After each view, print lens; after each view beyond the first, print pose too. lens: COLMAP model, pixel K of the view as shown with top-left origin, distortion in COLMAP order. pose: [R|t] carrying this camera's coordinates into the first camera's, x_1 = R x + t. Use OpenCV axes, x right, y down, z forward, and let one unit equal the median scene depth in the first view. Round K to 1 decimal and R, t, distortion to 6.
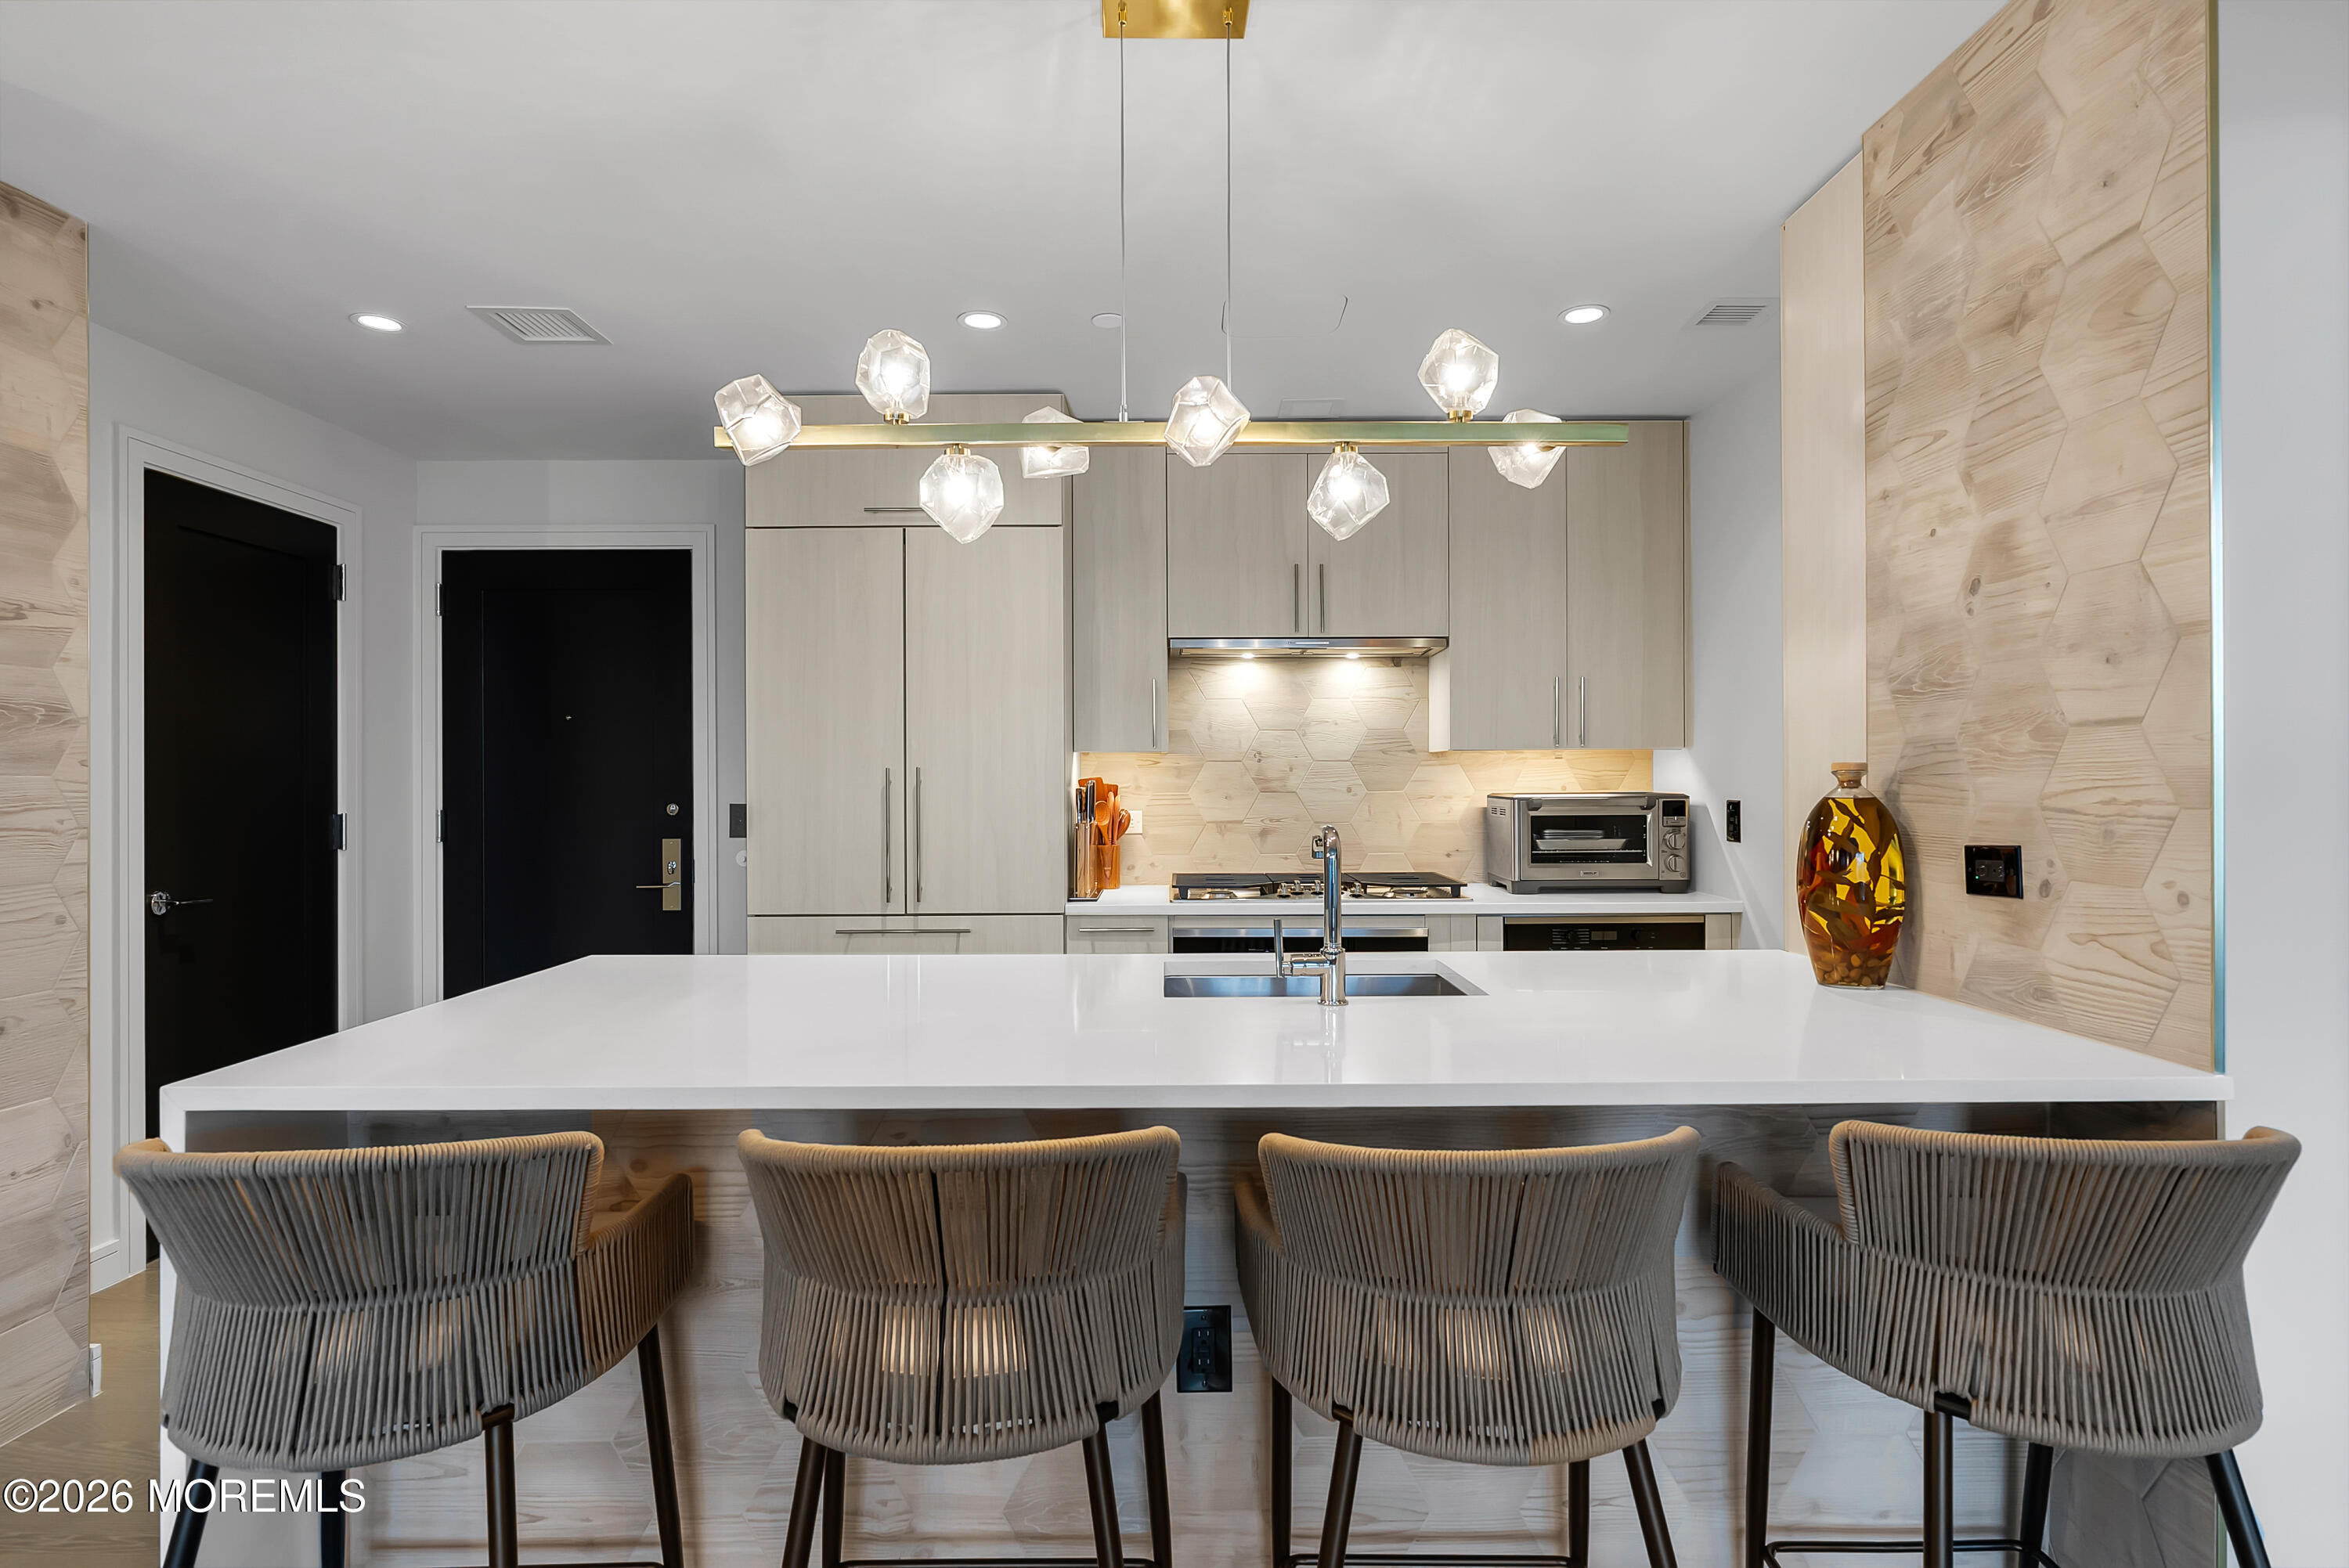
lens RADIAL K [[1197.0, 0, 1174.5], [0, 1197.0, 784.0], [0, 0, 1]] dist [-0.003523, -0.000190]
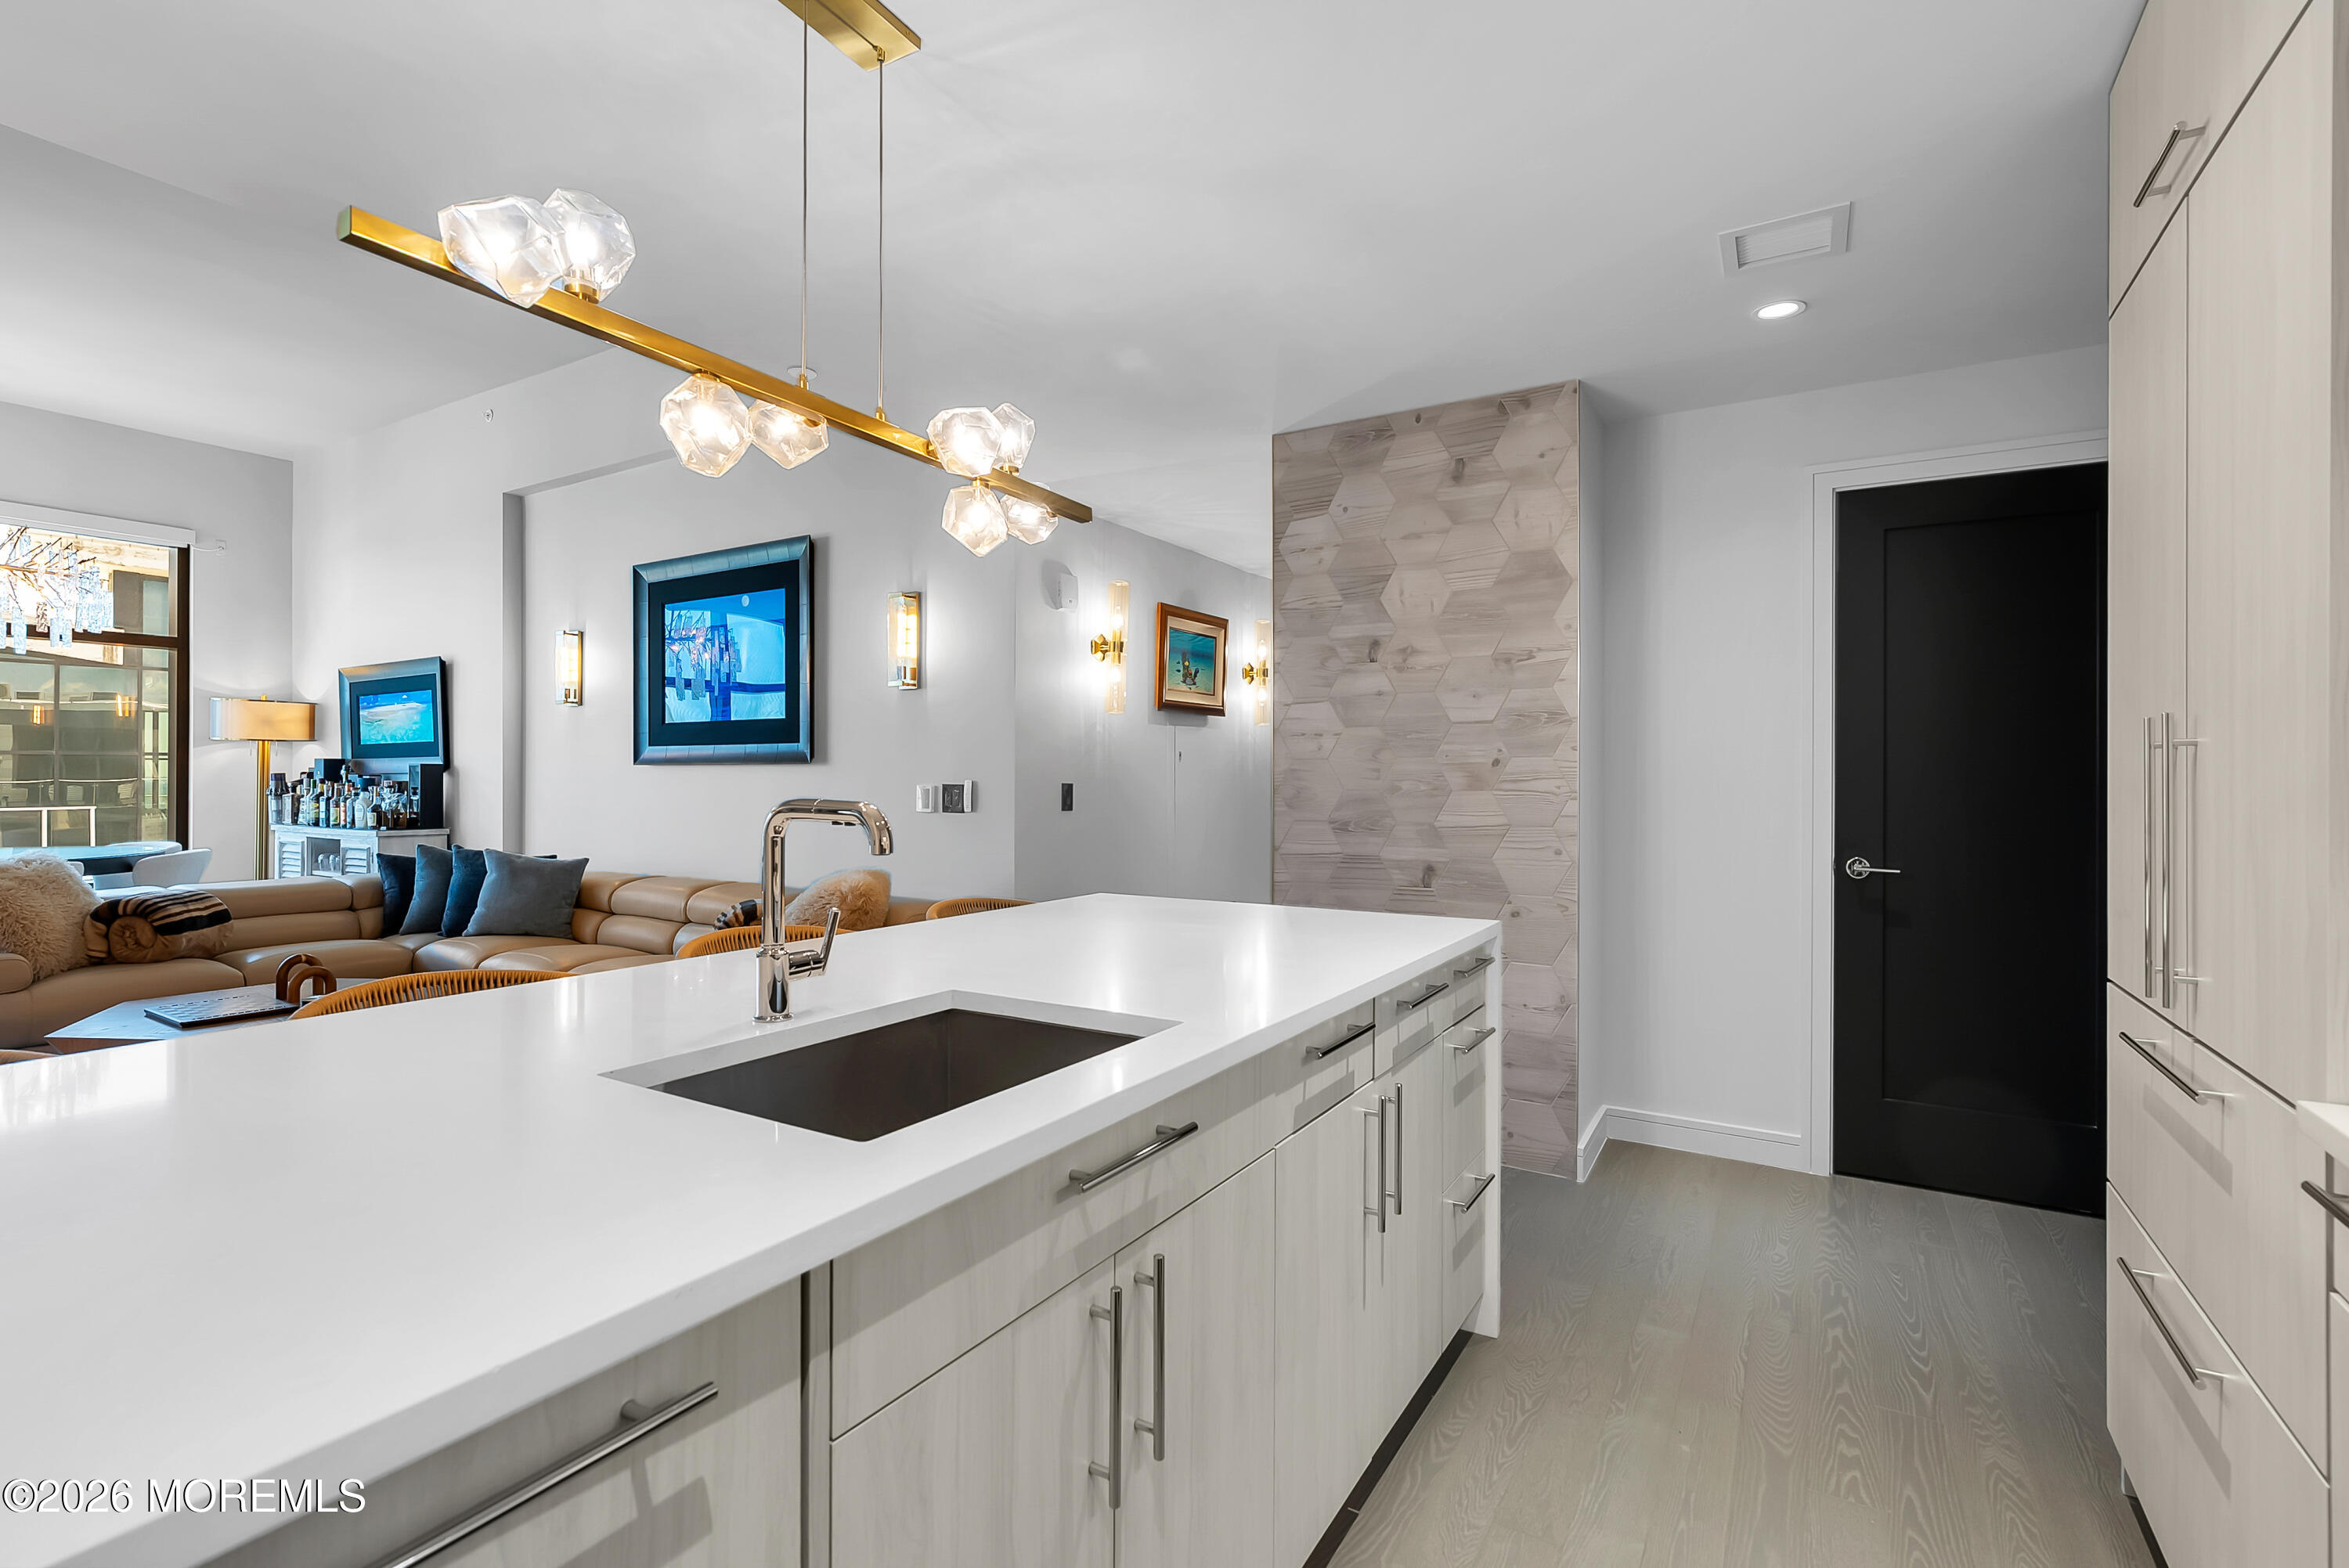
lens RADIAL K [[1055.9, 0, 1167.6], [0, 1055.9, 781.0], [0, 0, 1]] dist [-0.003582, -0.000446]
pose [[-0.523544, 0.003695, -0.851990, 0.546776], [-0.003321, 0.999974, 0.006378, 0.019595], [0.851992, 0.006169, -0.523519, 1.490440]]
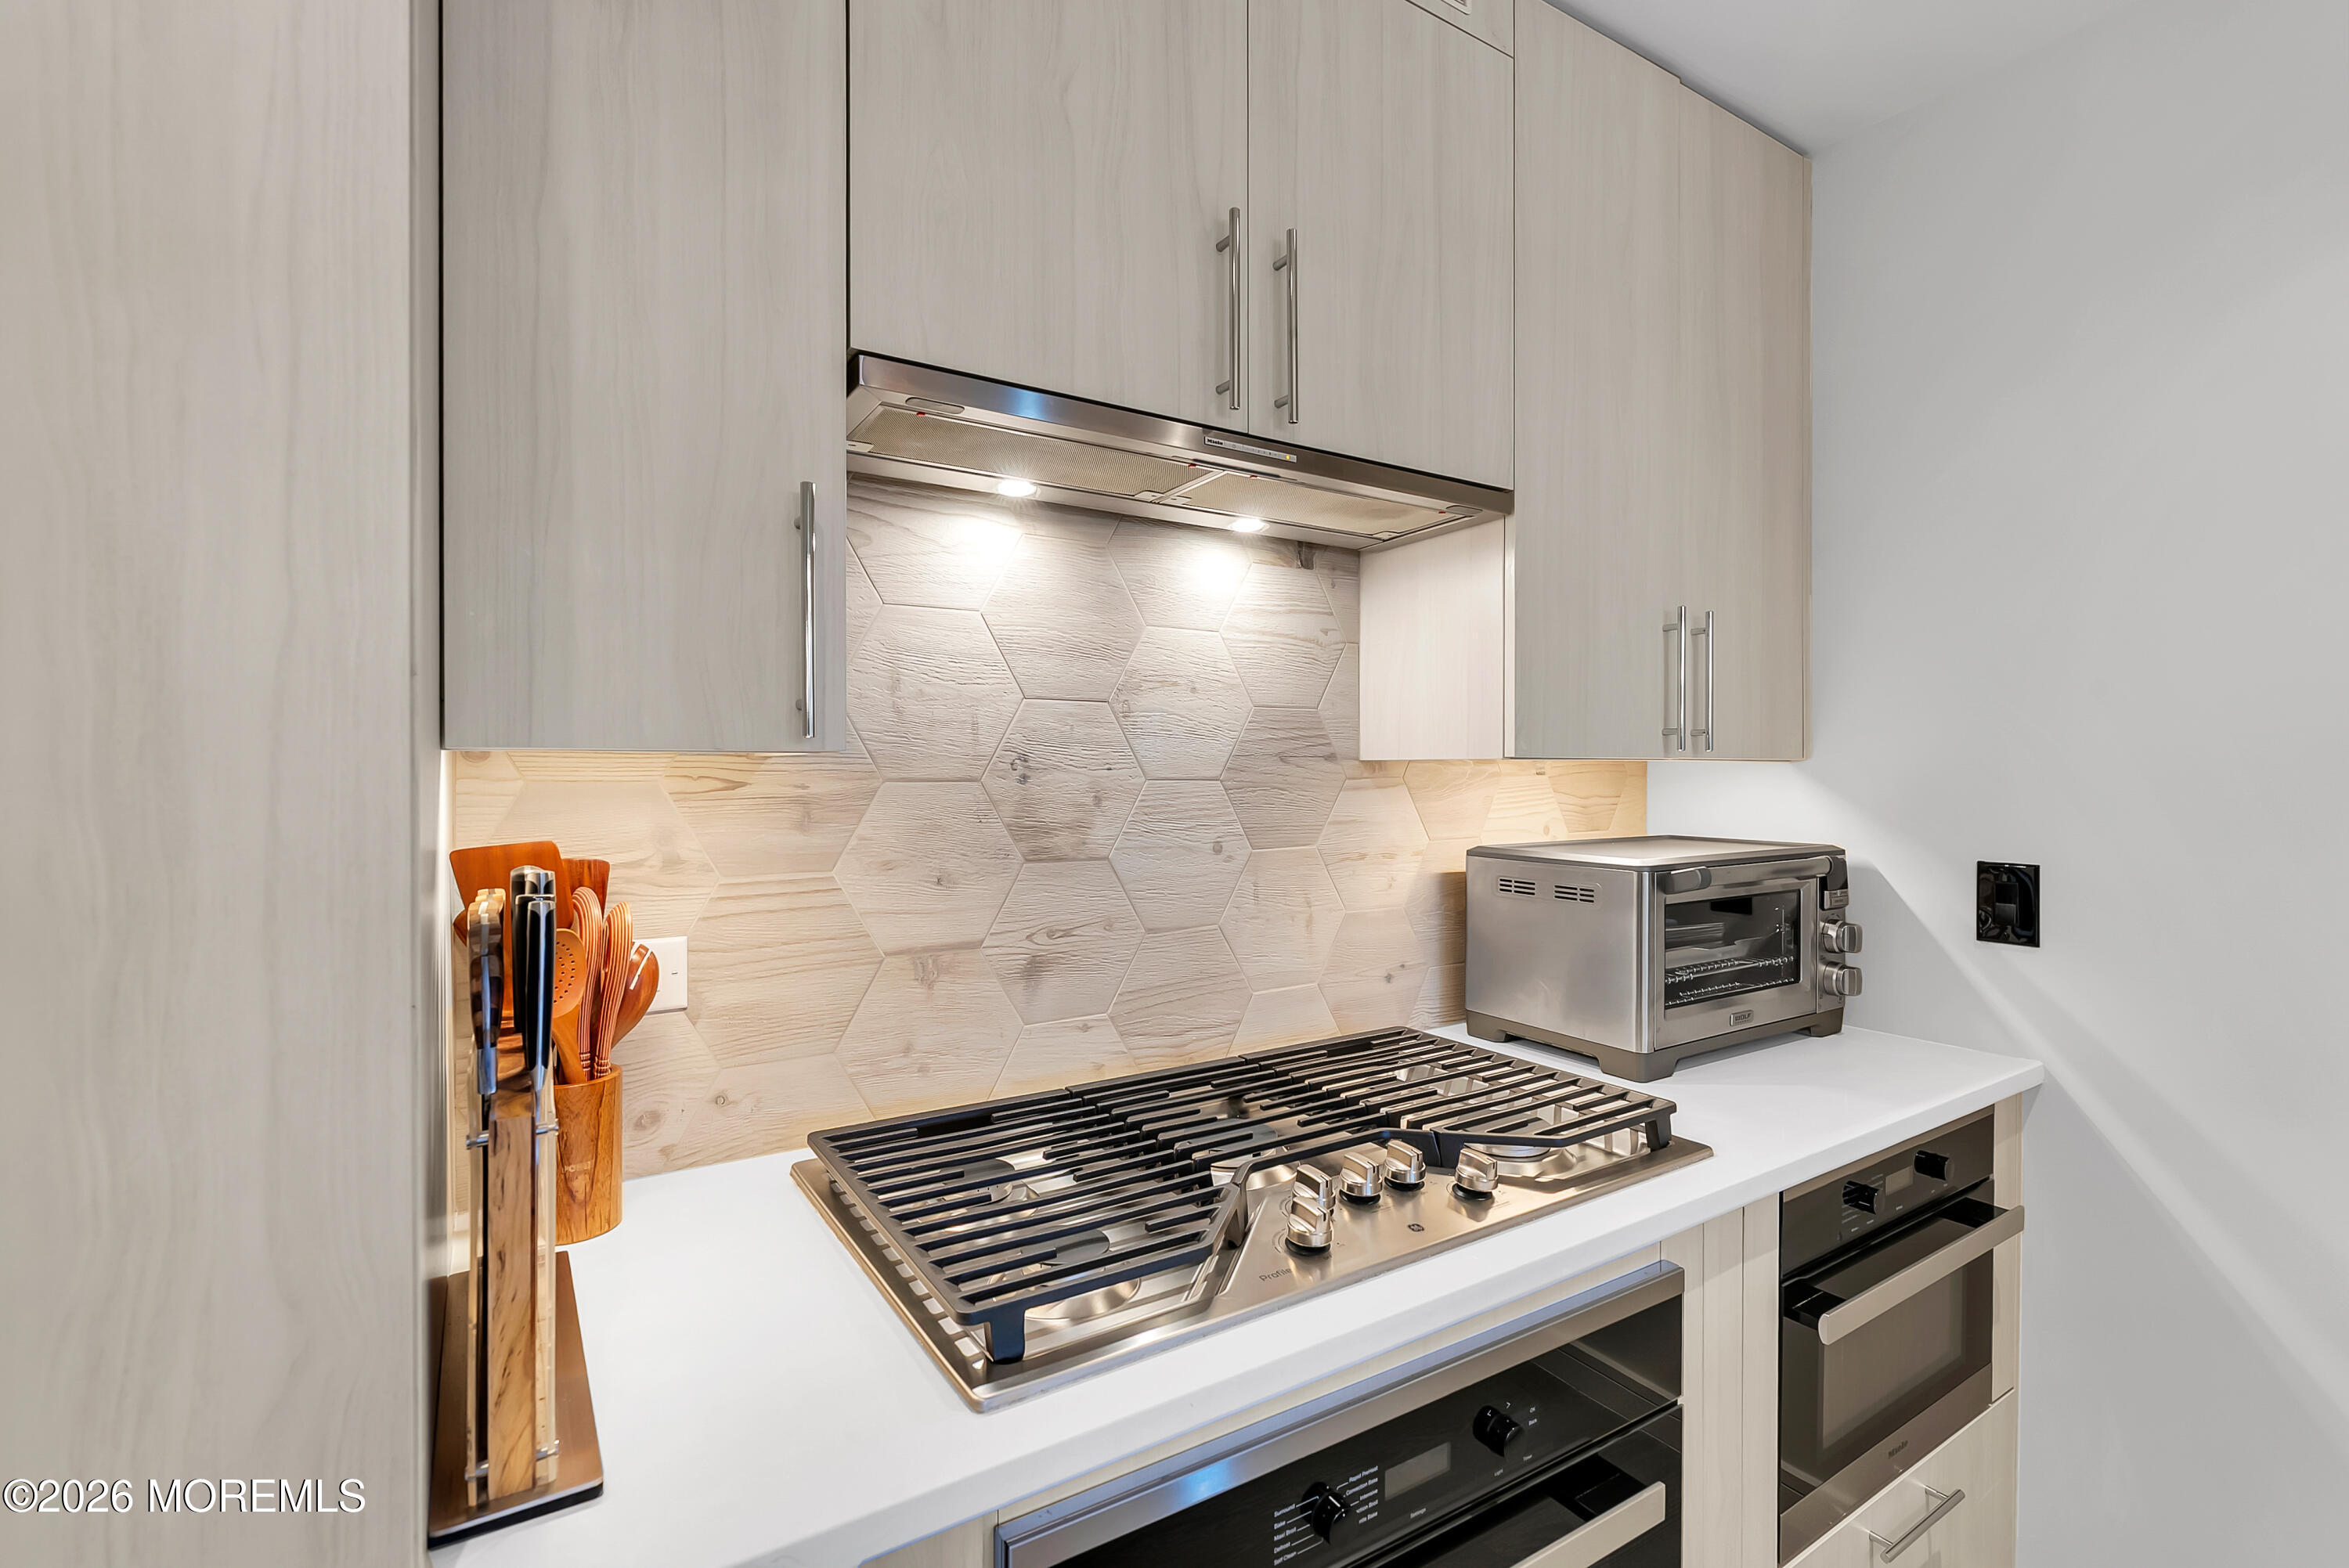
lens RADIAL K [[1055.9, 0, 1167.6], [0, 1055.9, 781.0], [0, 0, 1]] dist [-0.003582, -0.000446]
pose [[0.843083, -0.000915, 0.537782, -0.139754], [-0.000237, 0.999998, 0.002073, -0.038840], [-0.537783, -0.001875, 0.843081, 1.396432]]
